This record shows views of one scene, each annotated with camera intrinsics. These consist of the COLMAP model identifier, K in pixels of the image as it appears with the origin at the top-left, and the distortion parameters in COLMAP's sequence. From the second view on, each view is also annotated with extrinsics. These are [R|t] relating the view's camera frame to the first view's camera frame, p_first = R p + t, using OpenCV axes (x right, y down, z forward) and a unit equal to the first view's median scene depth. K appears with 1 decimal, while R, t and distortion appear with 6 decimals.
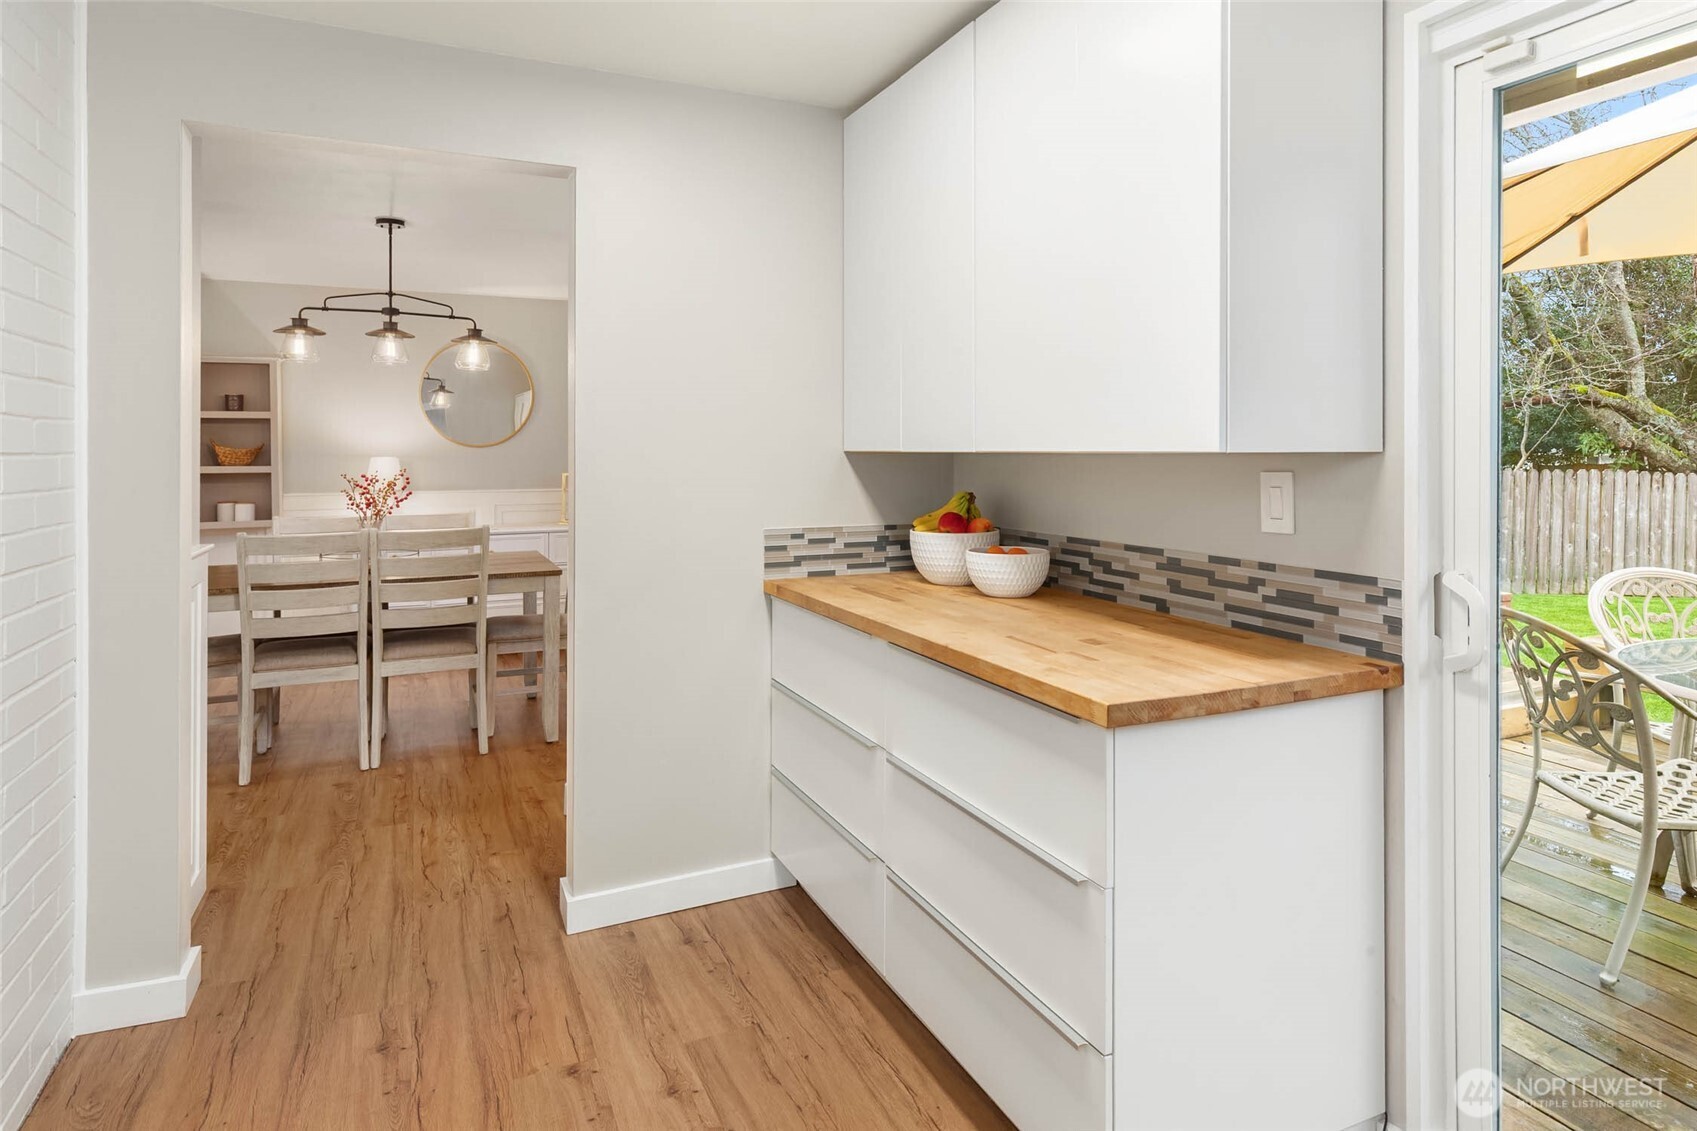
lens RADIAL K [[985.5, 0, 866.0], [0, 985.5, 450.3], [0, 0, 1]] dist [0.003408, 0.002191]
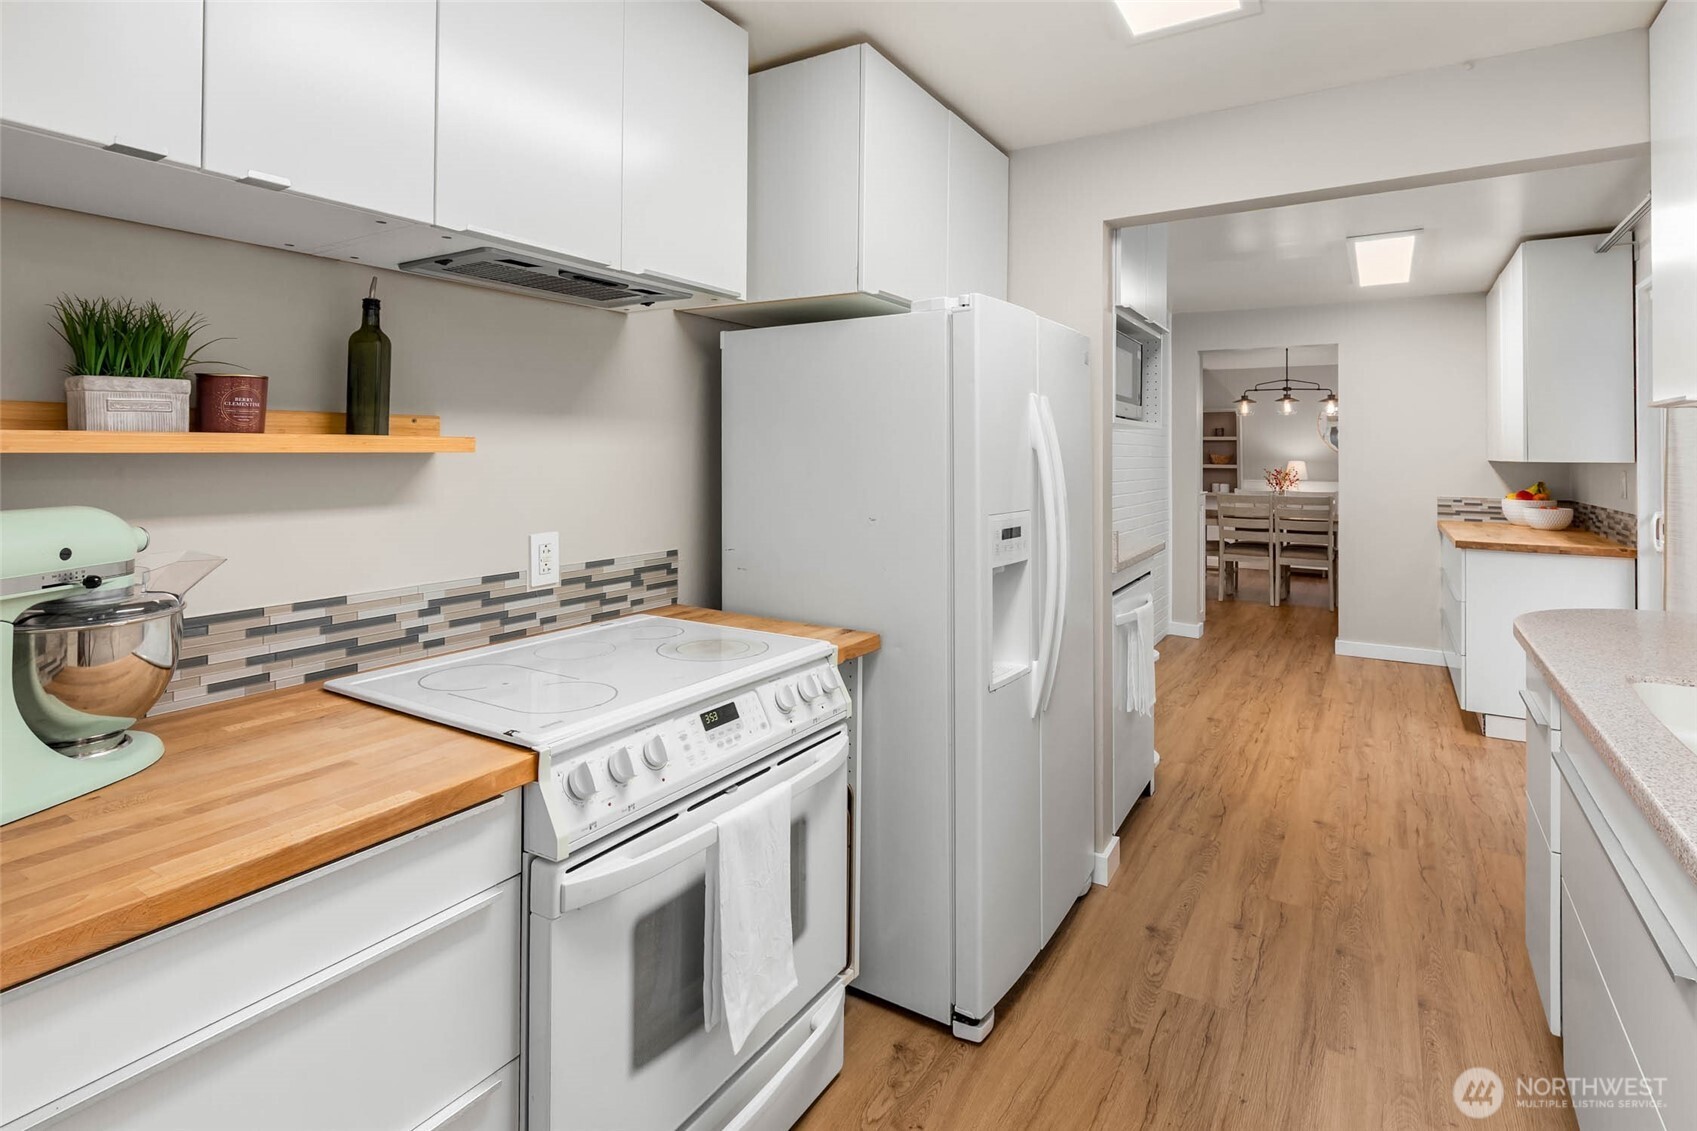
lens RADIAL K [[823.3, 0, 854.3], [0, 823.3, 459.6], [0, 0, 1]] dist [-0.016518, 0.000531]
pose [[0.543081, 0.014267, -0.839559, 0.670774], [-0.011346, 0.999889, 0.009653, -0.002549], [0.839604, 0.004283, 0.543183, -0.991304]]
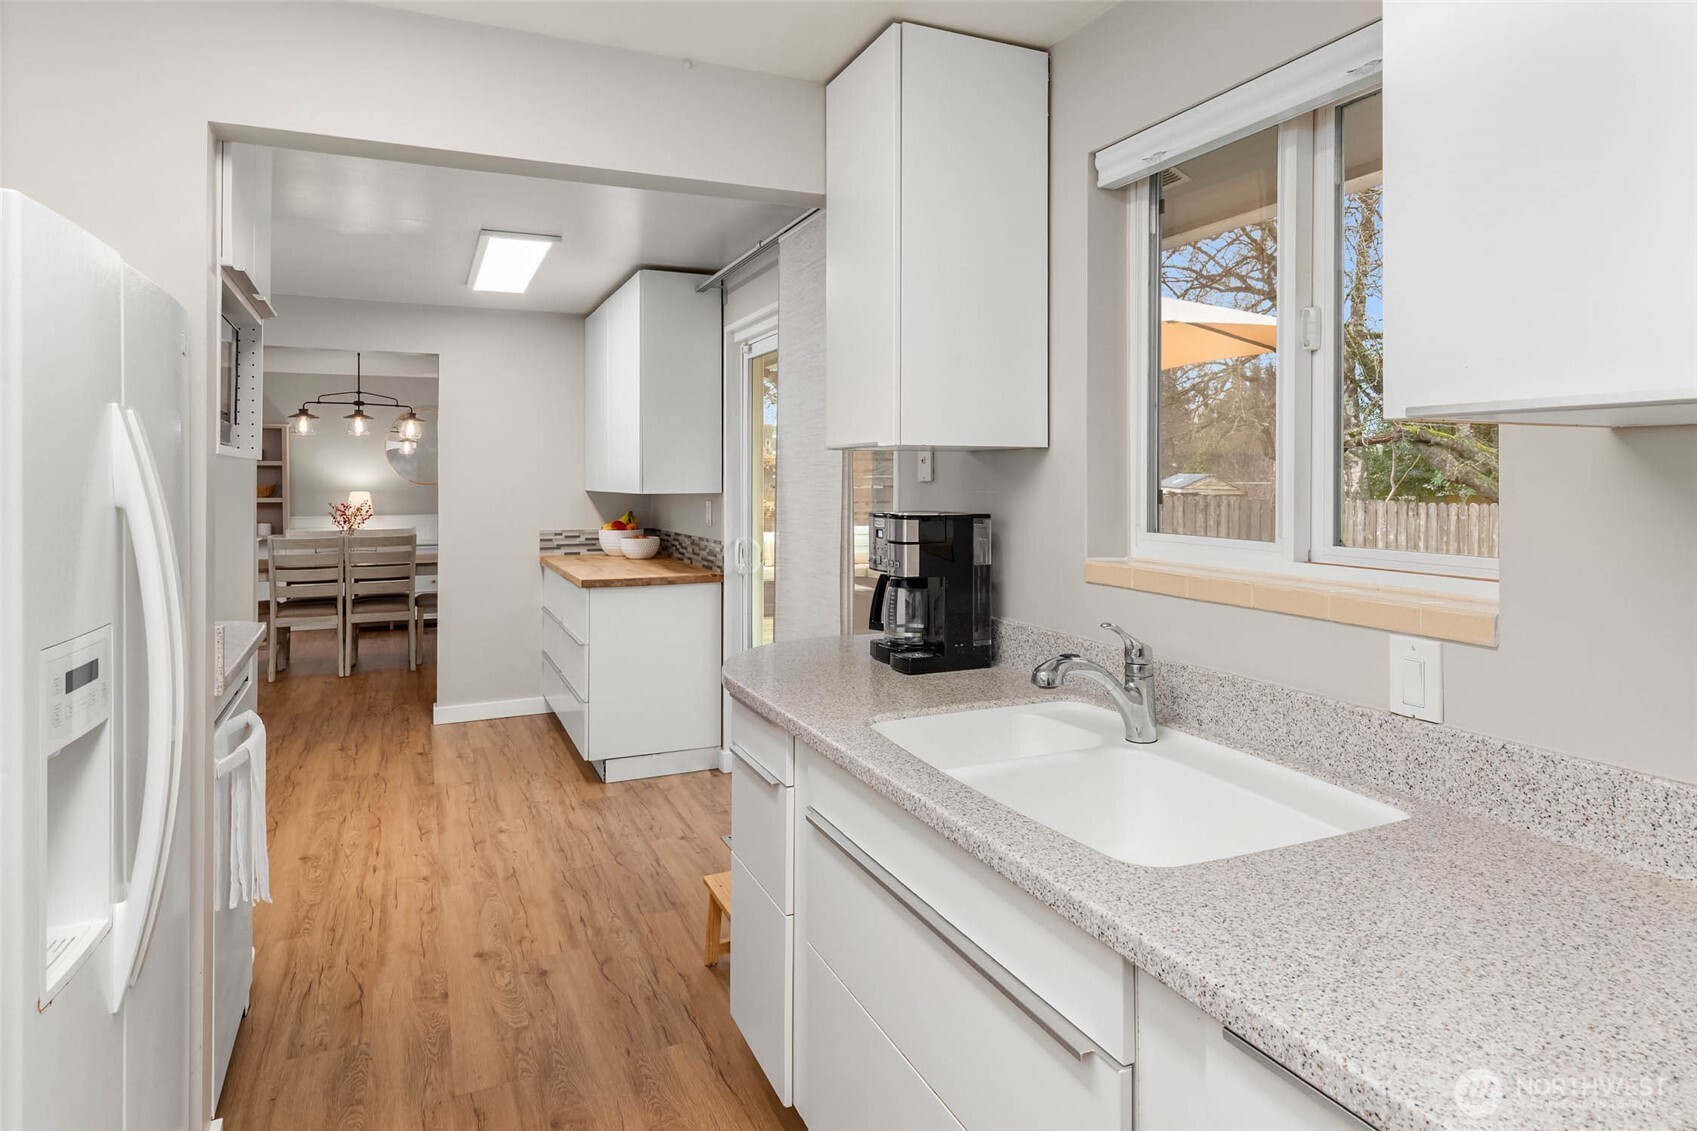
lens RADIAL K [[985.5, 0, 847.6], [0, 985.5, 471.3], [0, 0, 1]] dist [0.003408, 0.002191]
pose [[0.999953, -0.000453, -0.009721, 0.512249], [0.000358, 0.999952, -0.009798, -0.017617], [0.009725, 0.009794, 0.999905, -0.931990]]
